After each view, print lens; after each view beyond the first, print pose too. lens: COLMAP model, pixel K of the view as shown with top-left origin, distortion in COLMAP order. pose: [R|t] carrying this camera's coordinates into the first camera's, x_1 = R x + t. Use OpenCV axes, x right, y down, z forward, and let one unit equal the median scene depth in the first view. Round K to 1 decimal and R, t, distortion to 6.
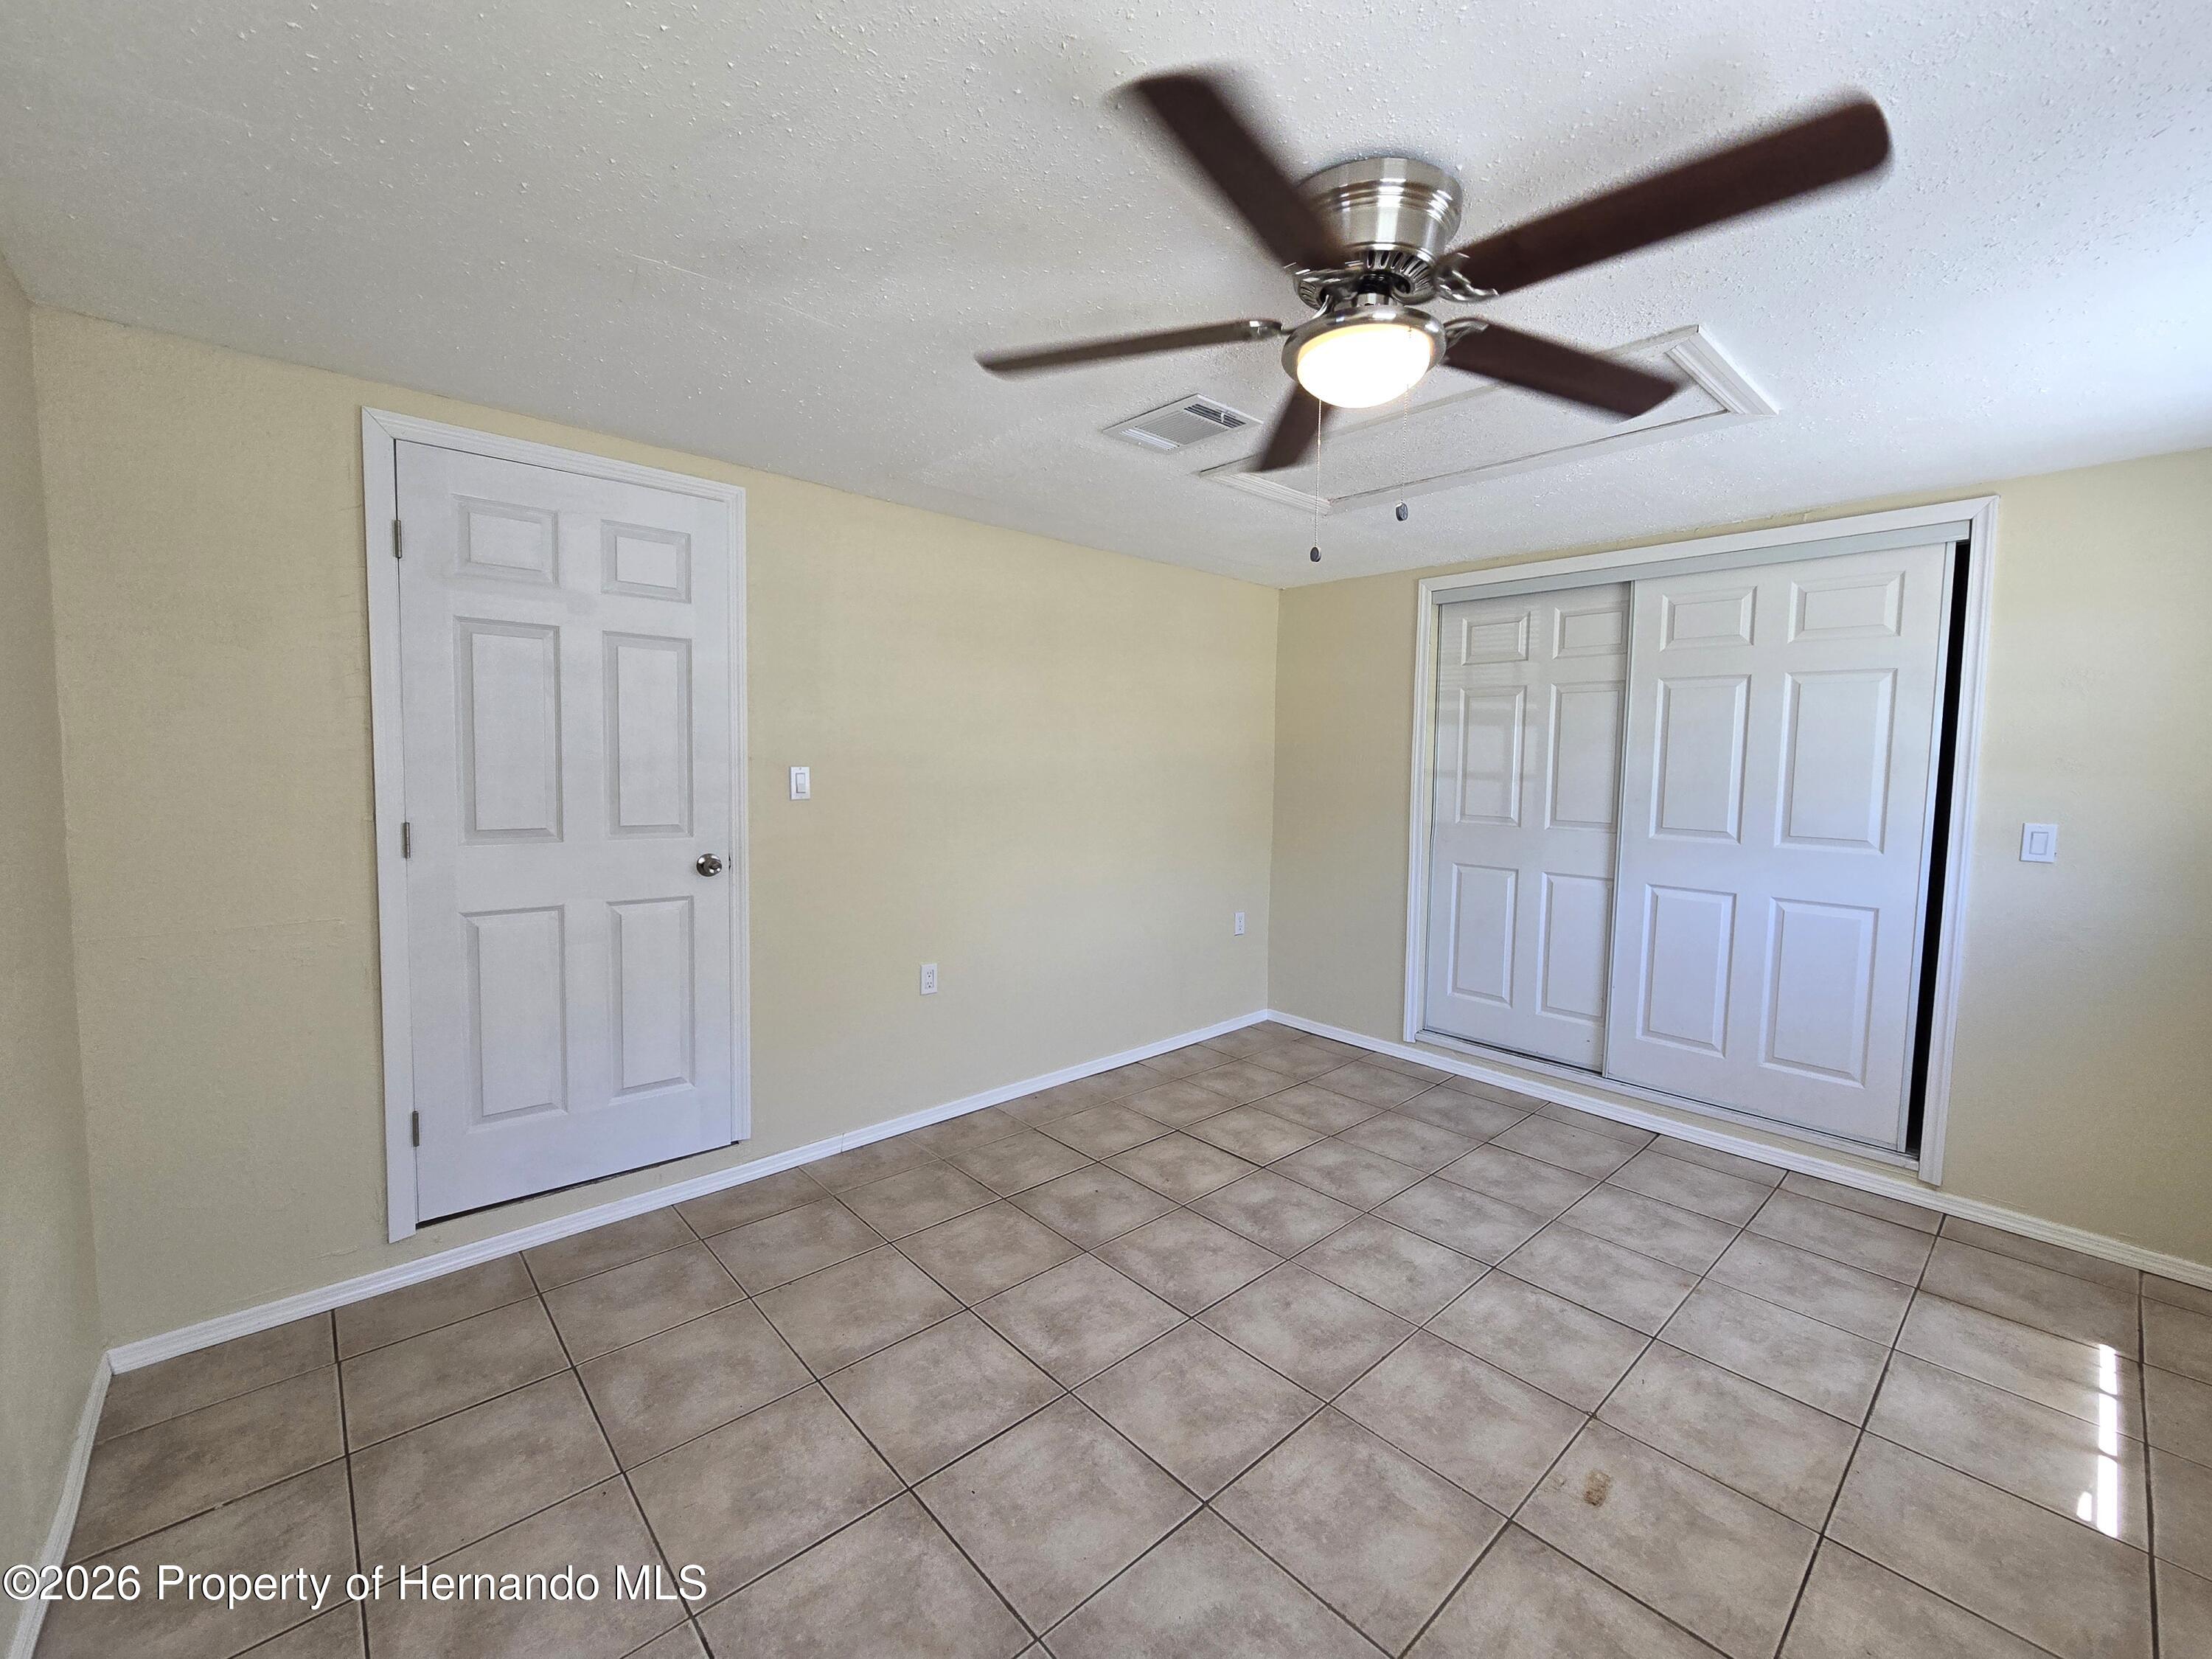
lens RADIAL K [[910.1, 0, 1106.4], [0, 910.1, 820.6], [0, 0, 1]] dist [-0.000251, -0.000419]
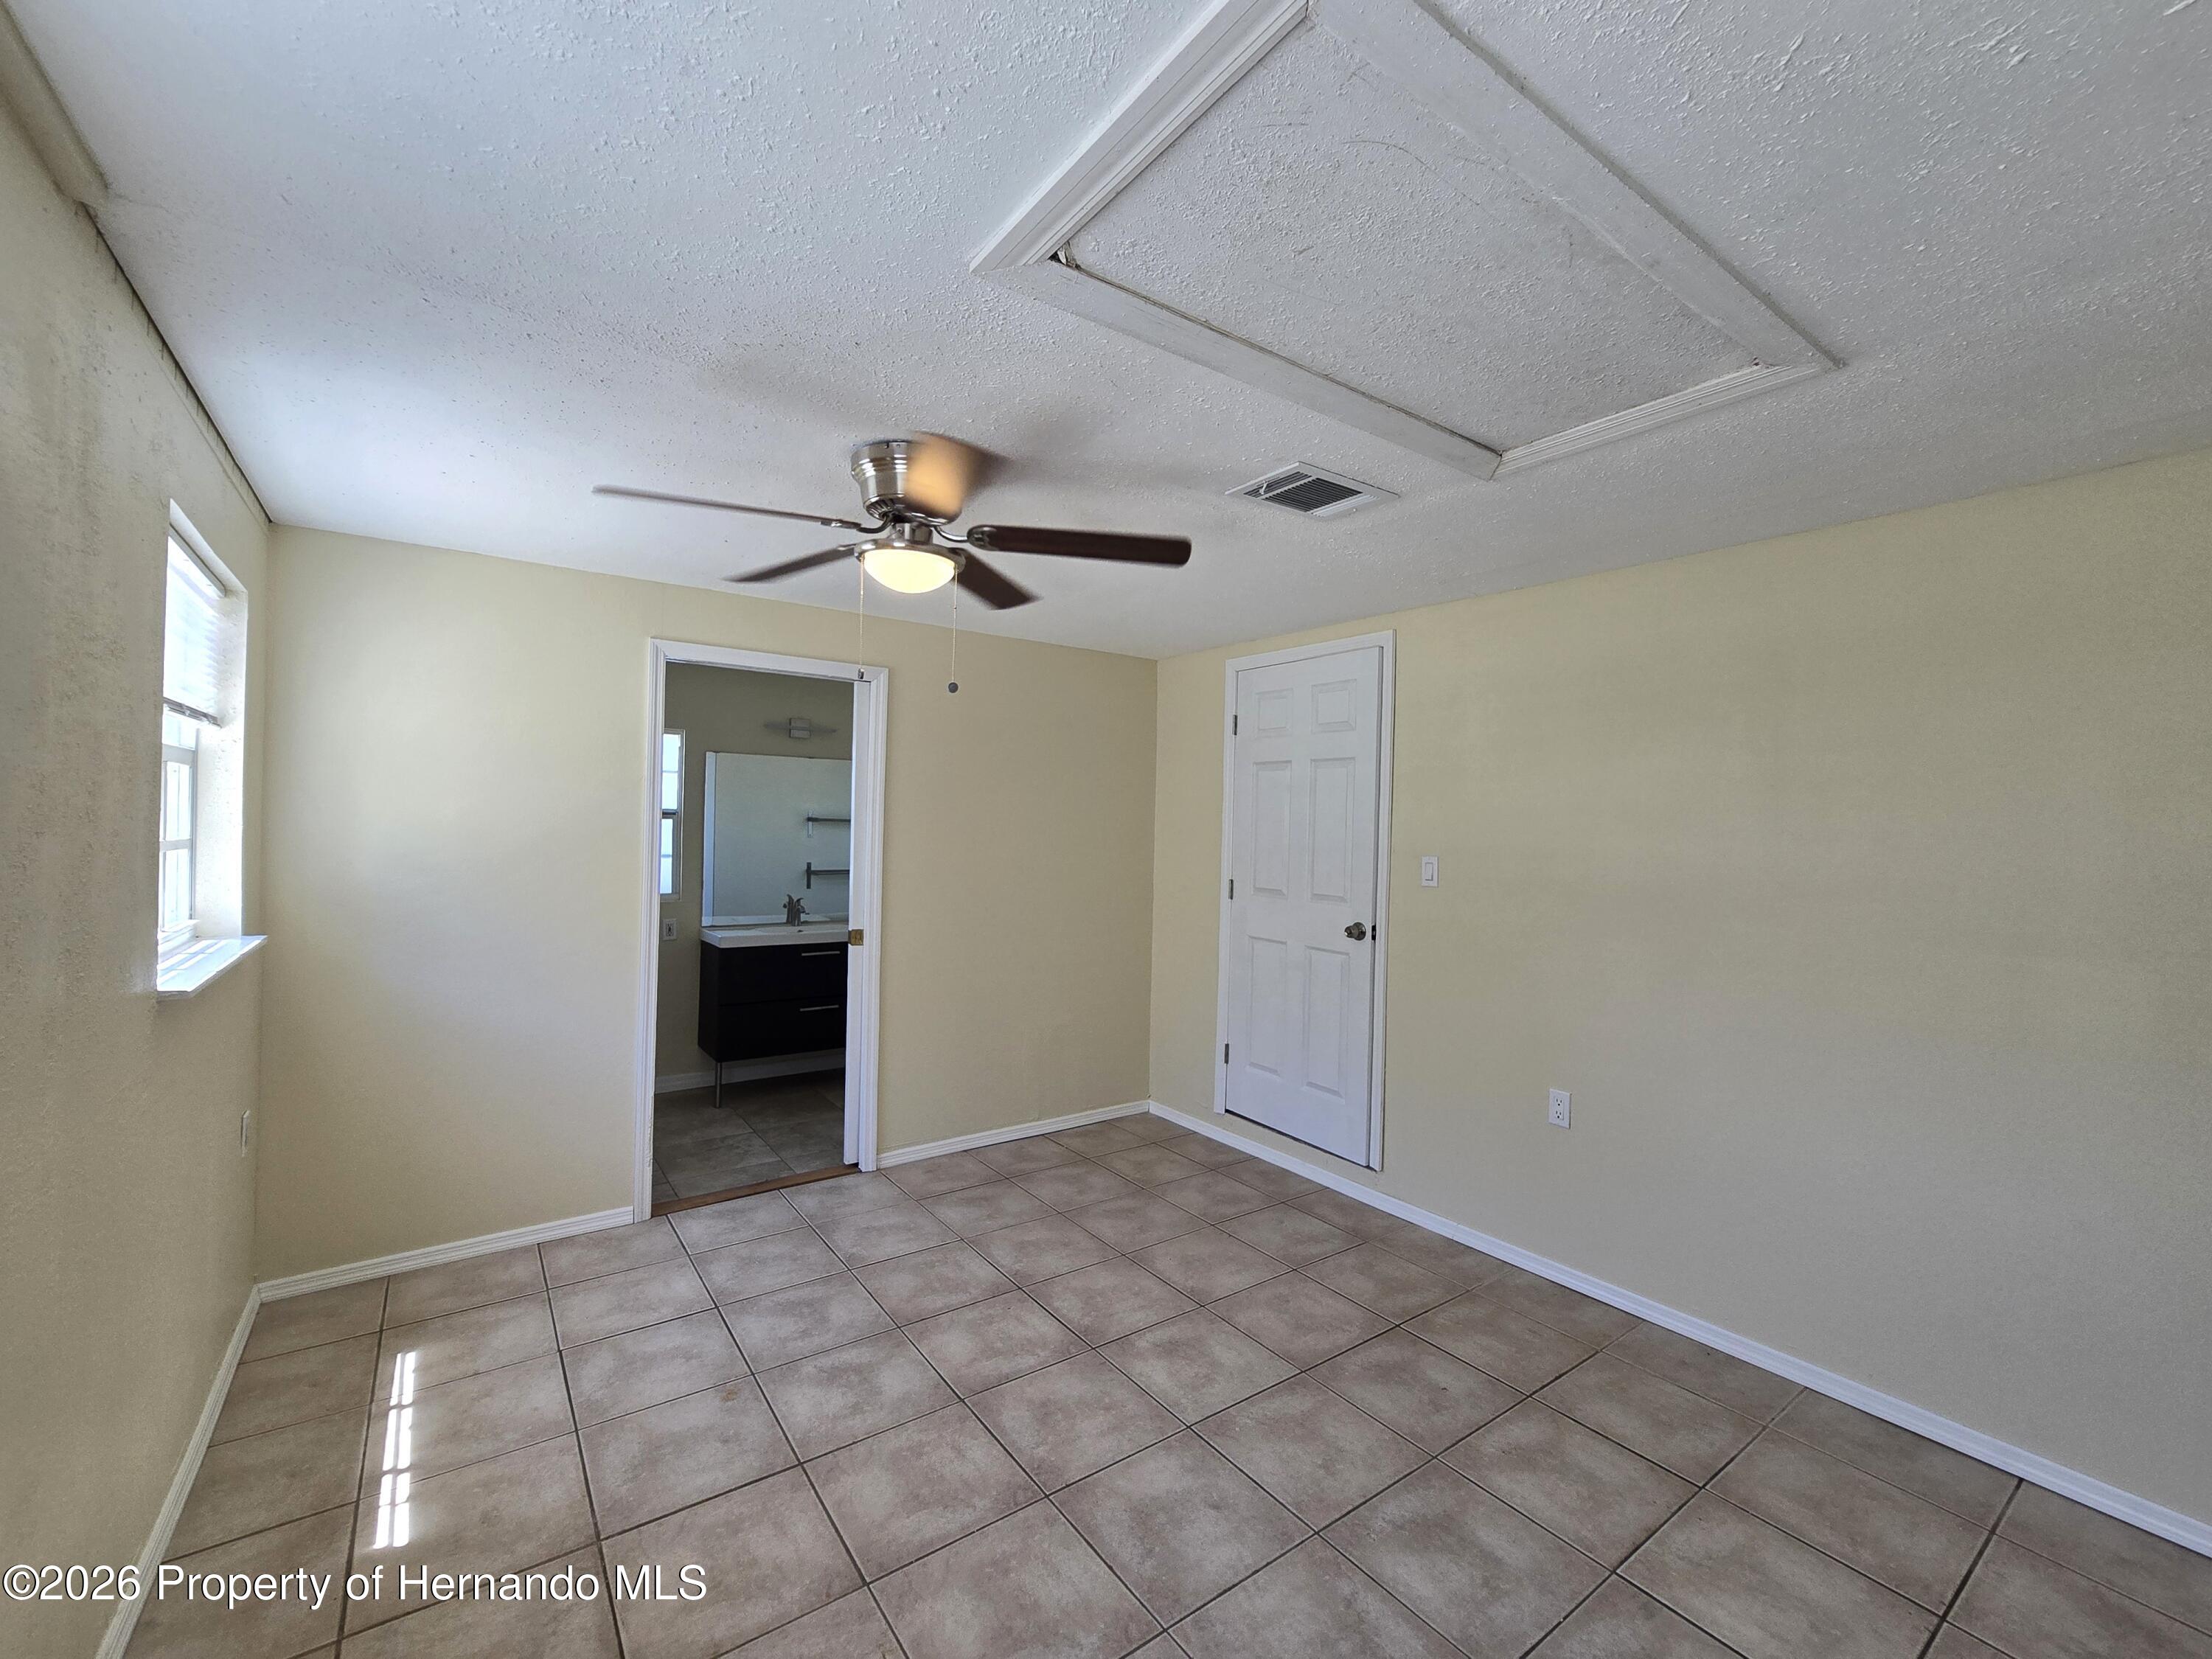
lens RADIAL K [[910.1, 0, 1106.4], [0, 910.1, 820.6], [0, 0, 1]] dist [-0.000251, -0.000419]
pose [[-0.109929, -0.023185, -0.993669, 1.007109], [-0.096298, 0.995273, -0.012569, -0.063708], [0.989264, 0.094307, -0.111642, 0.906310]]
